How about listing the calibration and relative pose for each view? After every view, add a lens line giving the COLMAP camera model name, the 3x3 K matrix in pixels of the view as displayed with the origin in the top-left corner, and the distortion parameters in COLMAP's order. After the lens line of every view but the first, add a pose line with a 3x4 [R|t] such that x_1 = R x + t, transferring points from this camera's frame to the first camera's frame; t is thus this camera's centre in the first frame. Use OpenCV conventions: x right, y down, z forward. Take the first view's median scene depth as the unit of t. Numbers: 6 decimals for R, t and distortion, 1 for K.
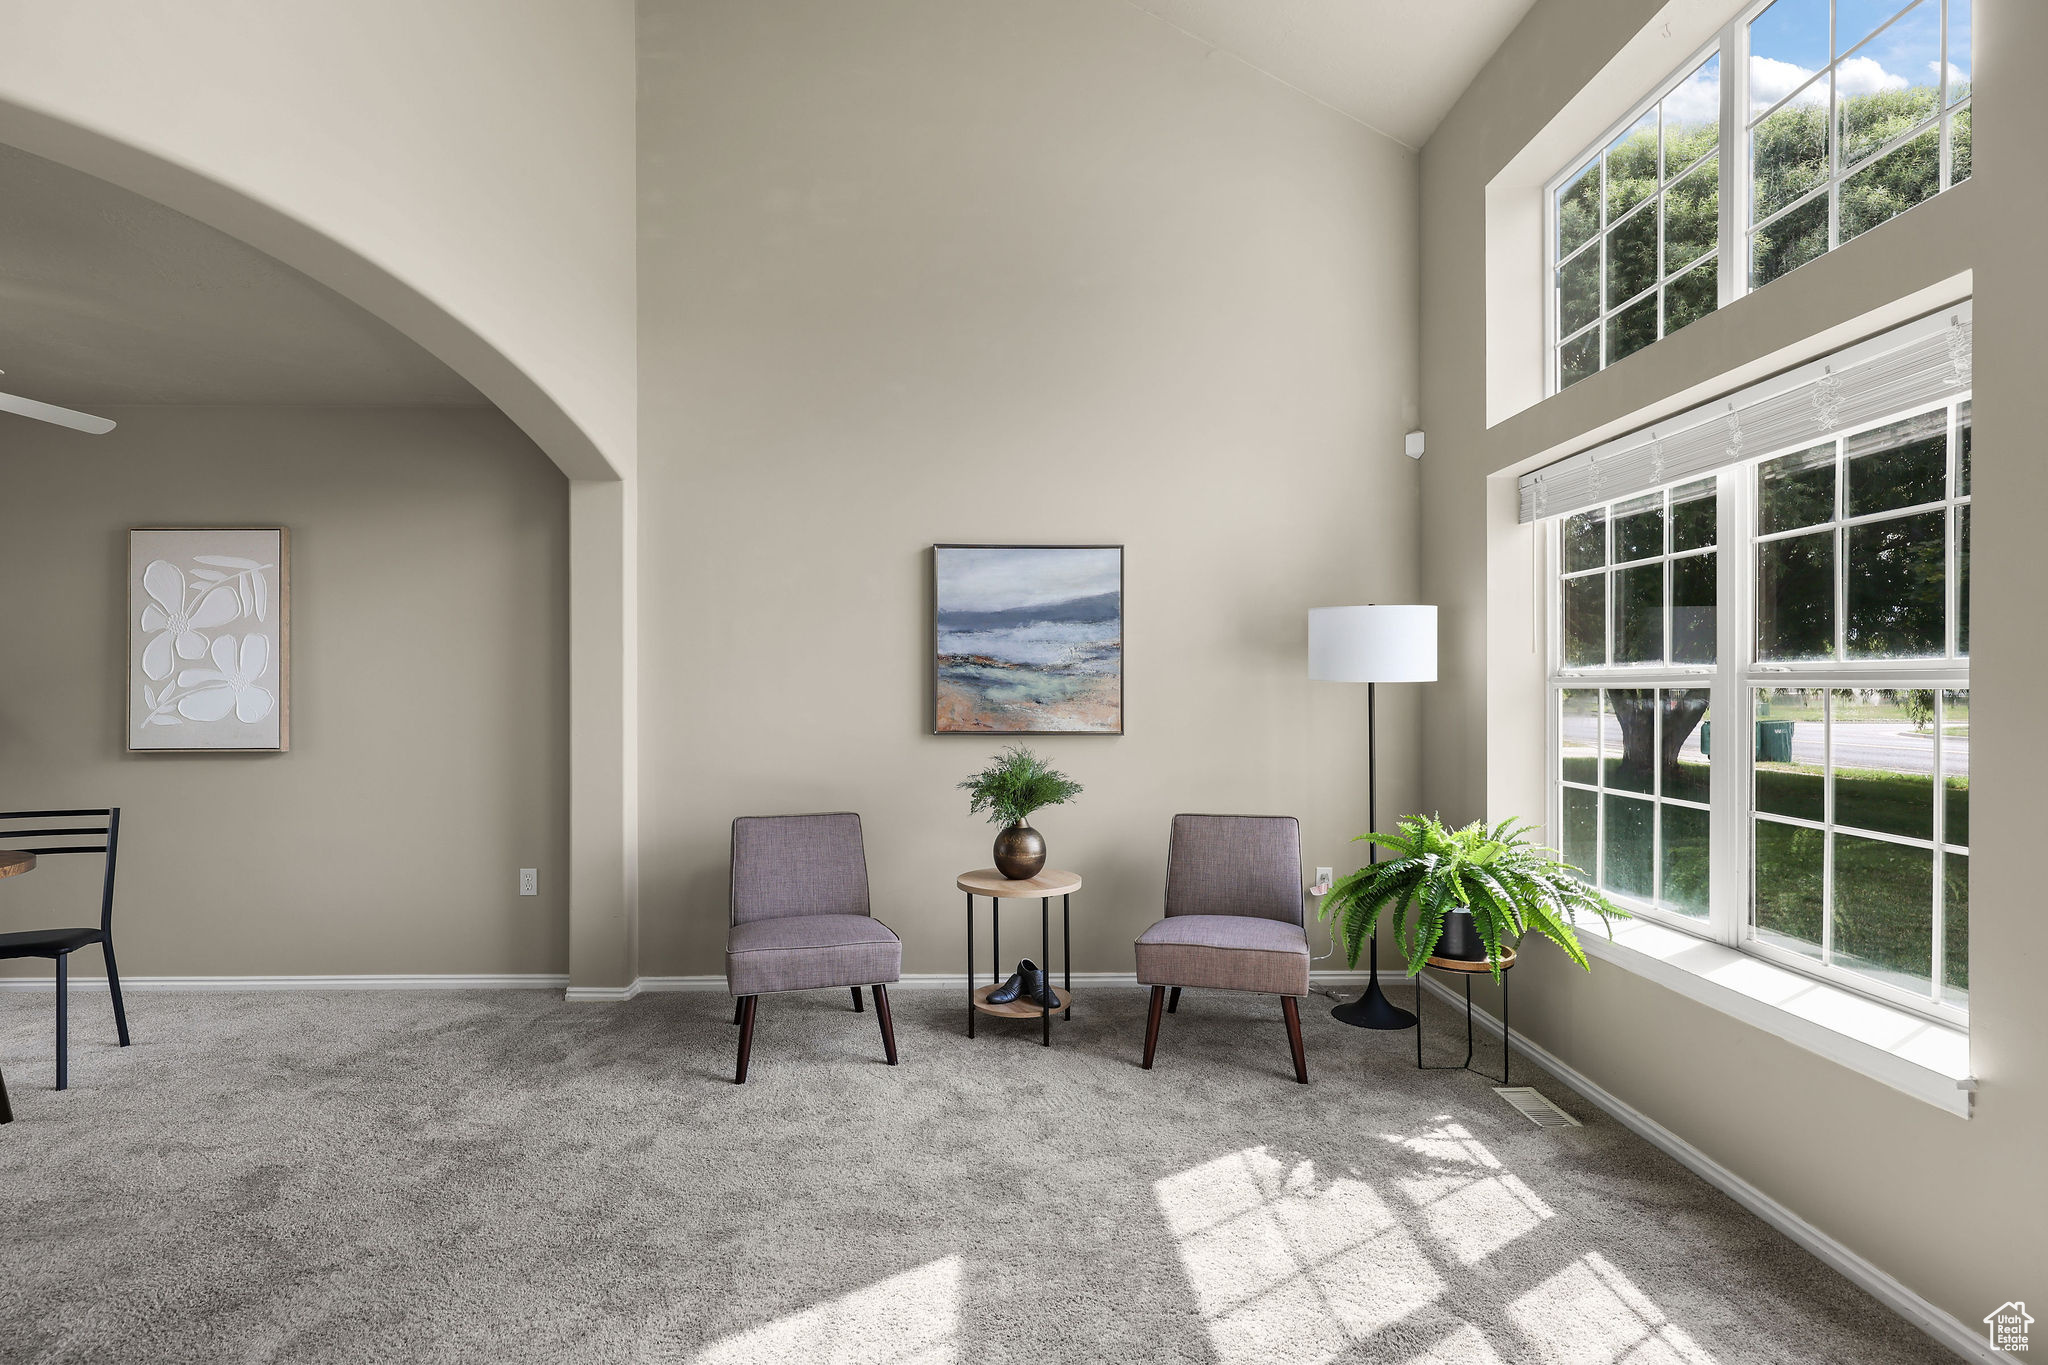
lens RADIAL K [[1004.4, 0, 1024.0], [0, 1004.4, 682.5], [0, 0, 1]] dist [-0.002814, -0.000162]
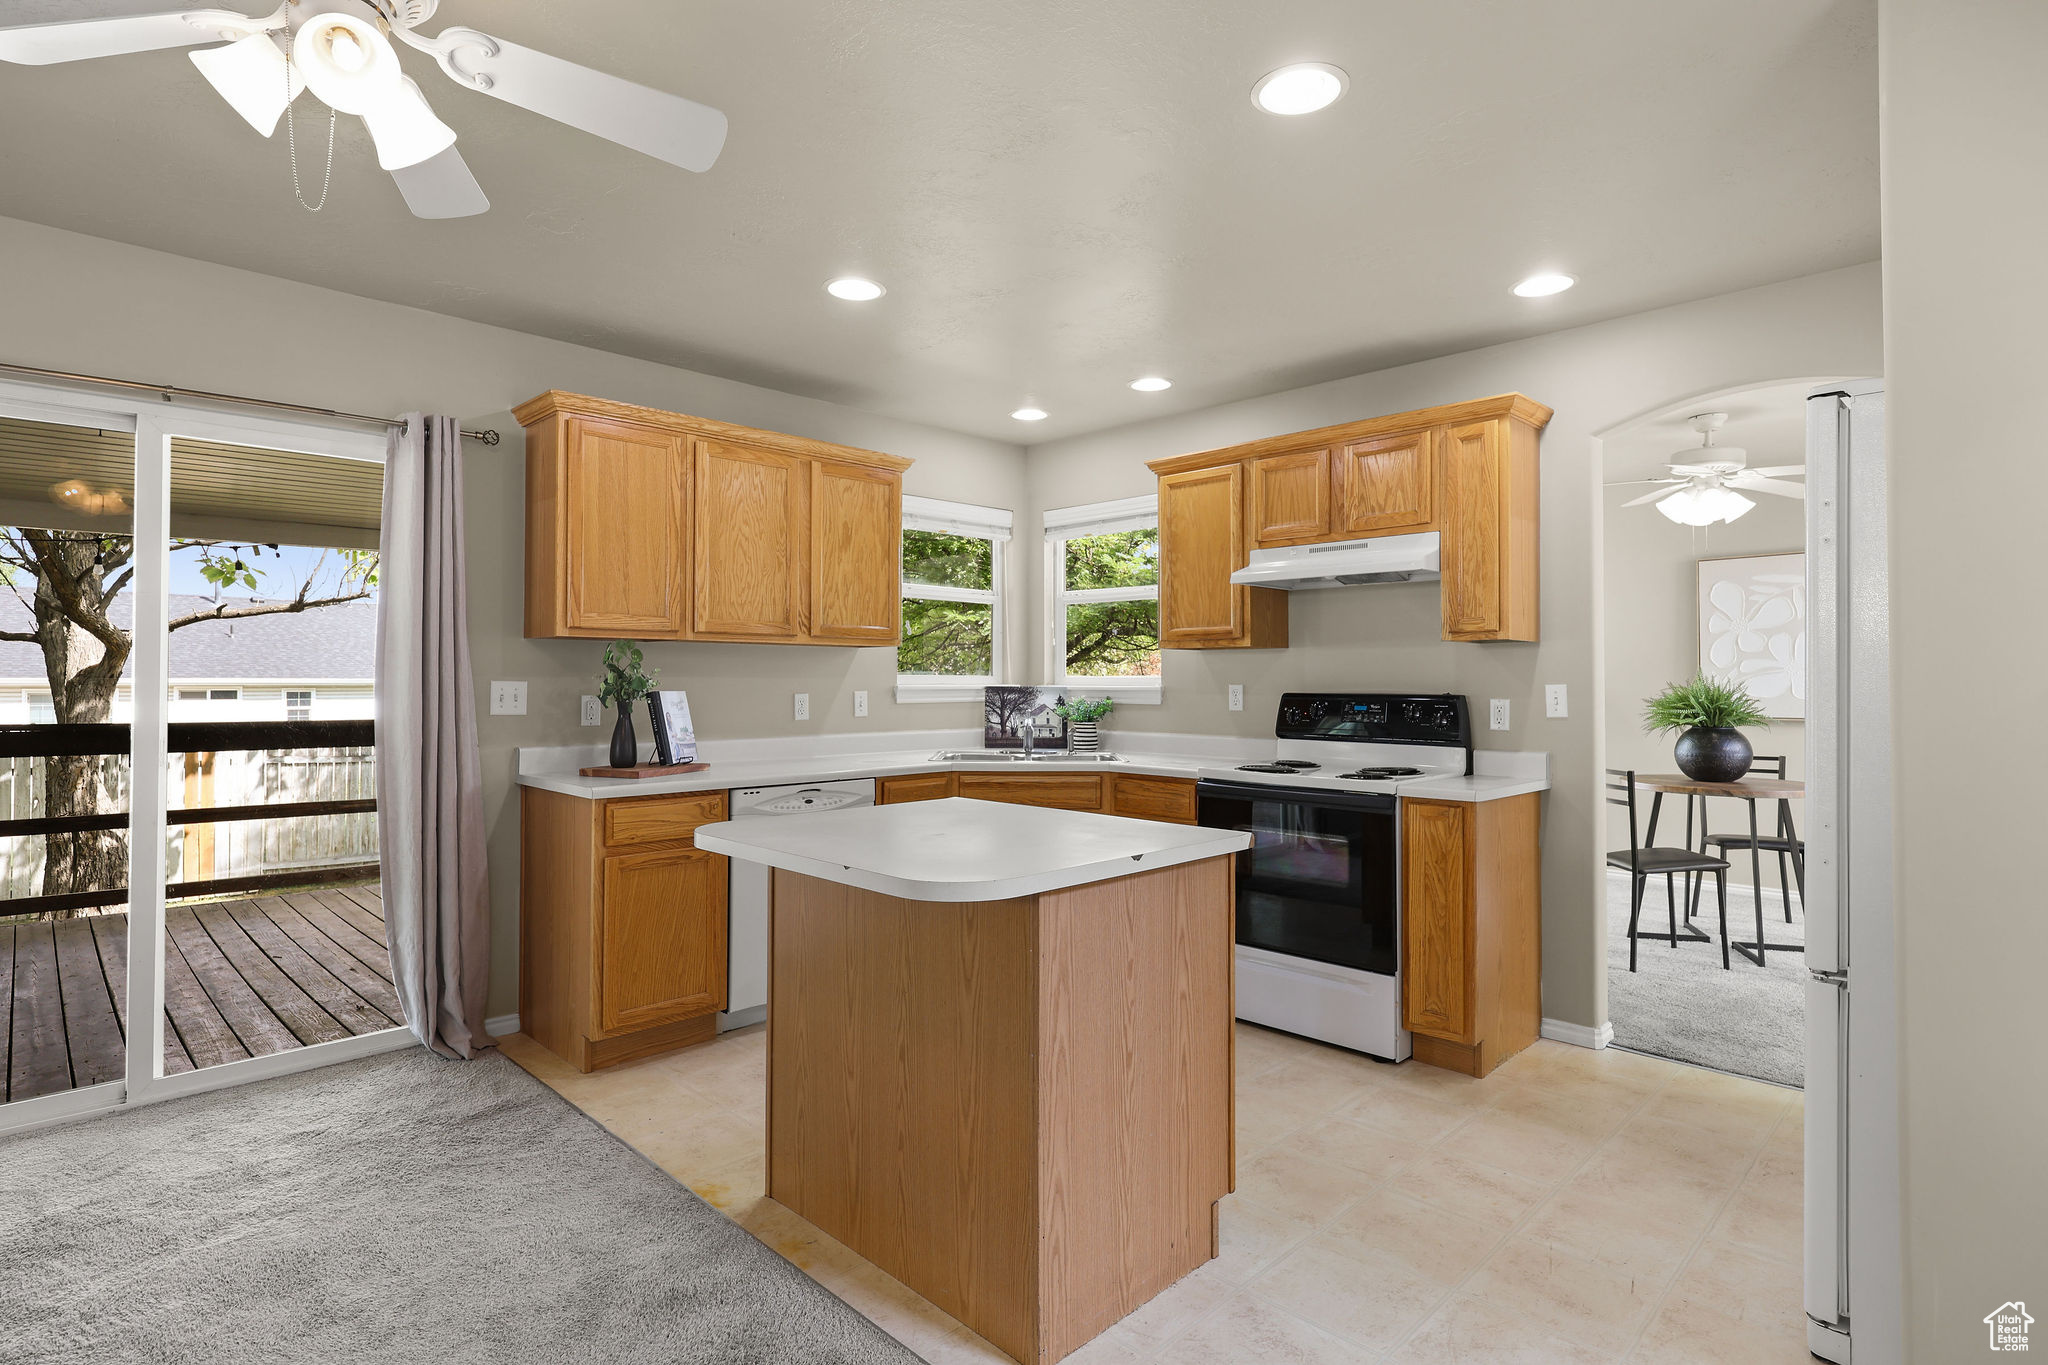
lens RADIAL K [[1045.7, 0, 1024.0], [0, 1045.7, 682.5], [0, 0, 1]] dist [0.011939, -0.000016]
pose [[0.684193, 0.000117, -0.729301, -0.501479], [0.004238, 0.999982, 0.004136, 0.008660], [0.729289, -0.005921, 0.684180, -0.753805]]
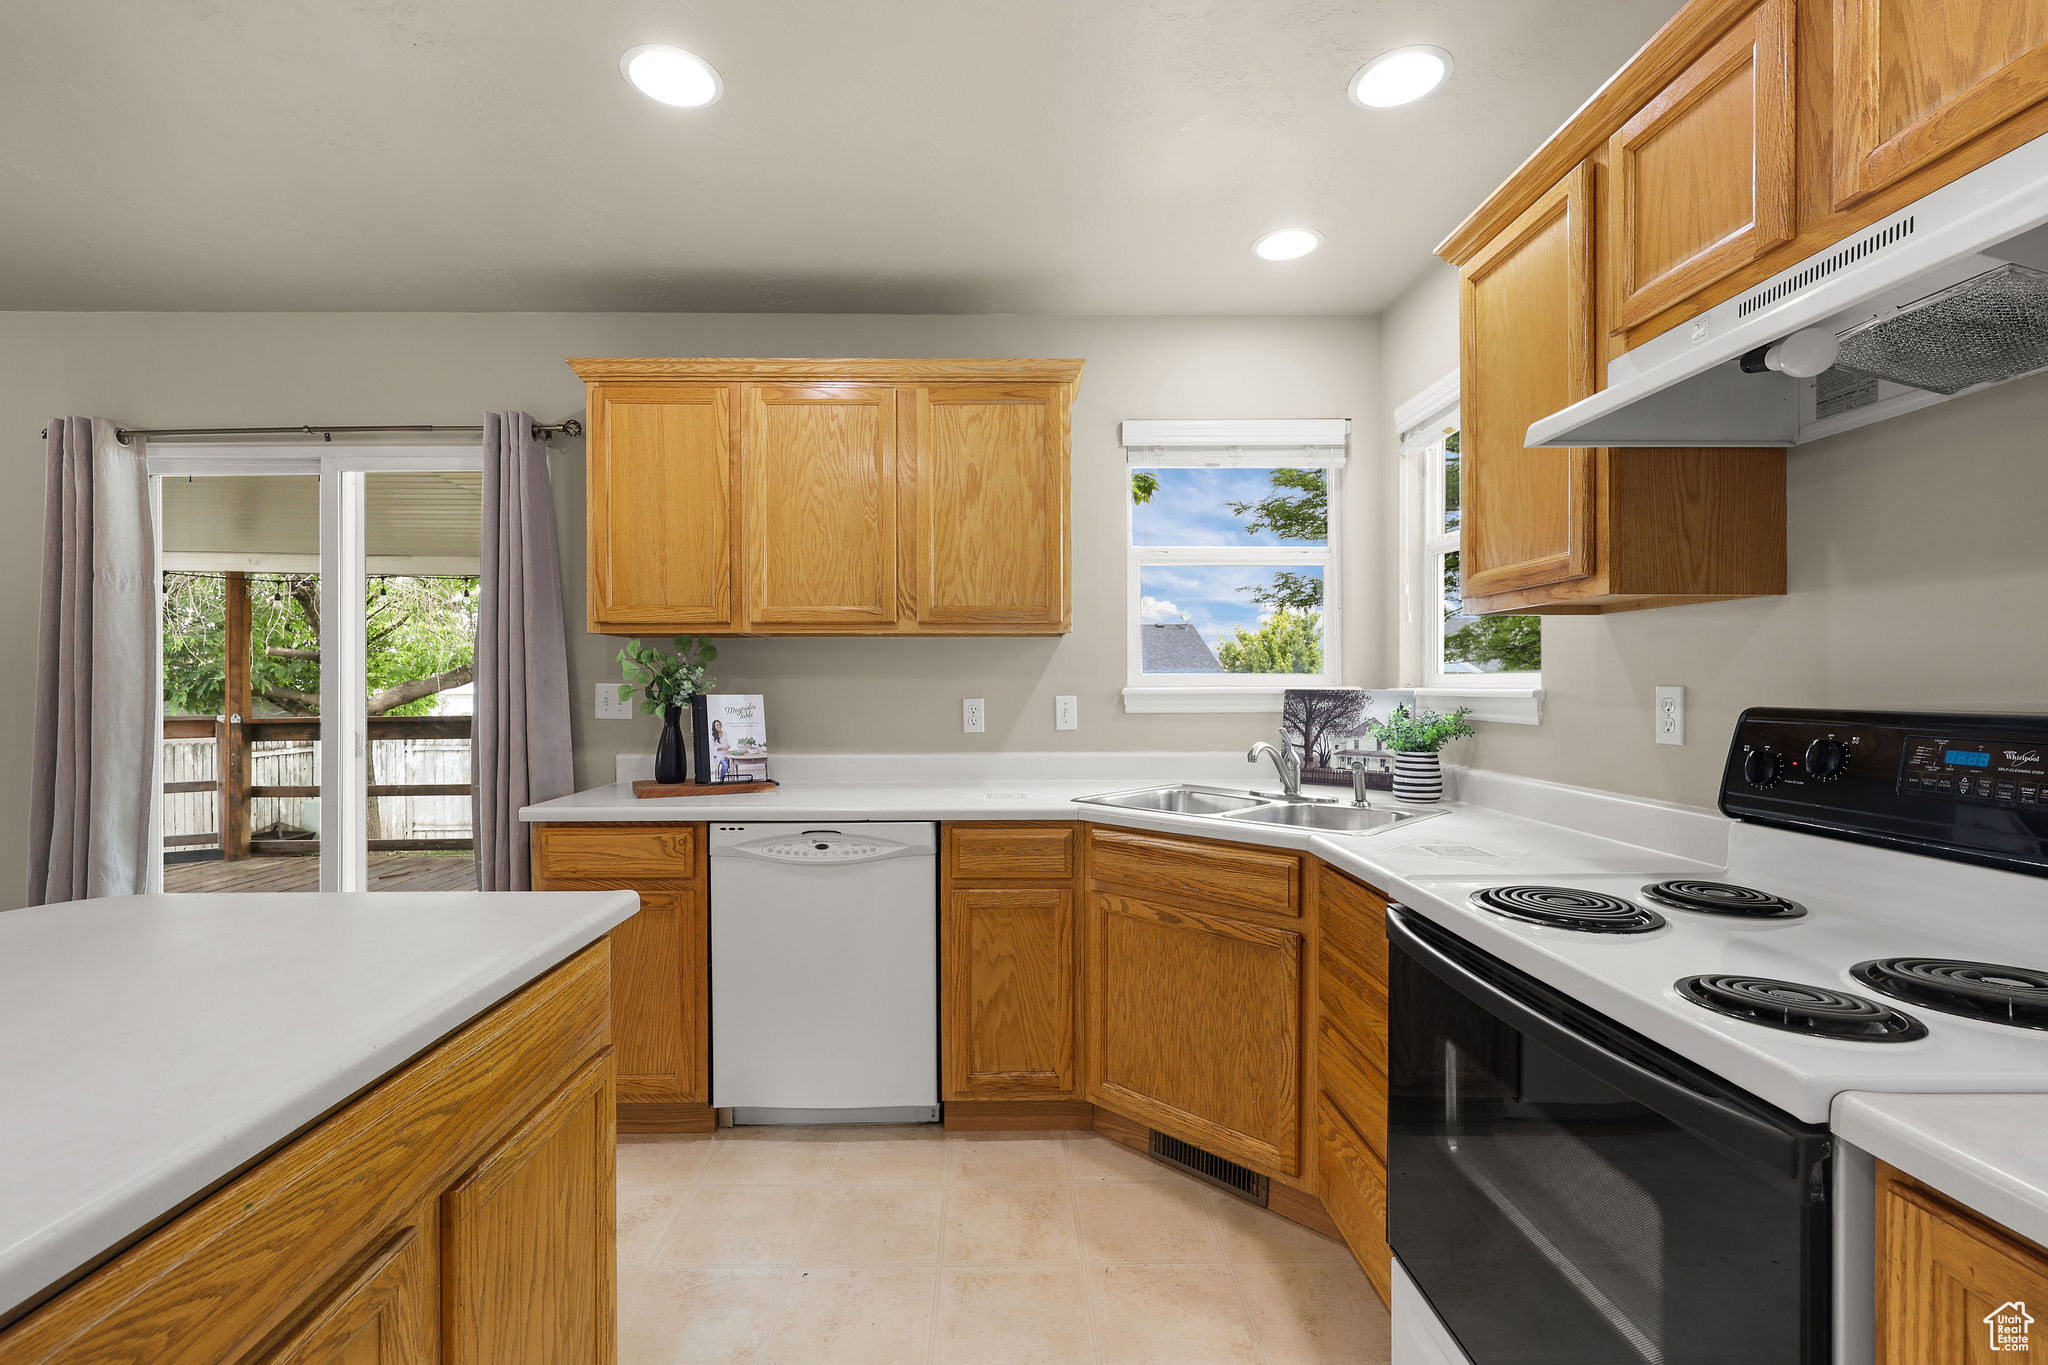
lens RADIAL K [[905.2, 0, 1003.2], [0, 905.2, 691.7], [0, 0, 1]] dist [0.003448, 0.000025]
pose [[-0.020243, 0.006276, -0.999775, -0.737656], [0.007617, 0.999952, 0.006123, 0.014366], [0.999766, -0.007492, -0.020290, -0.094541]]
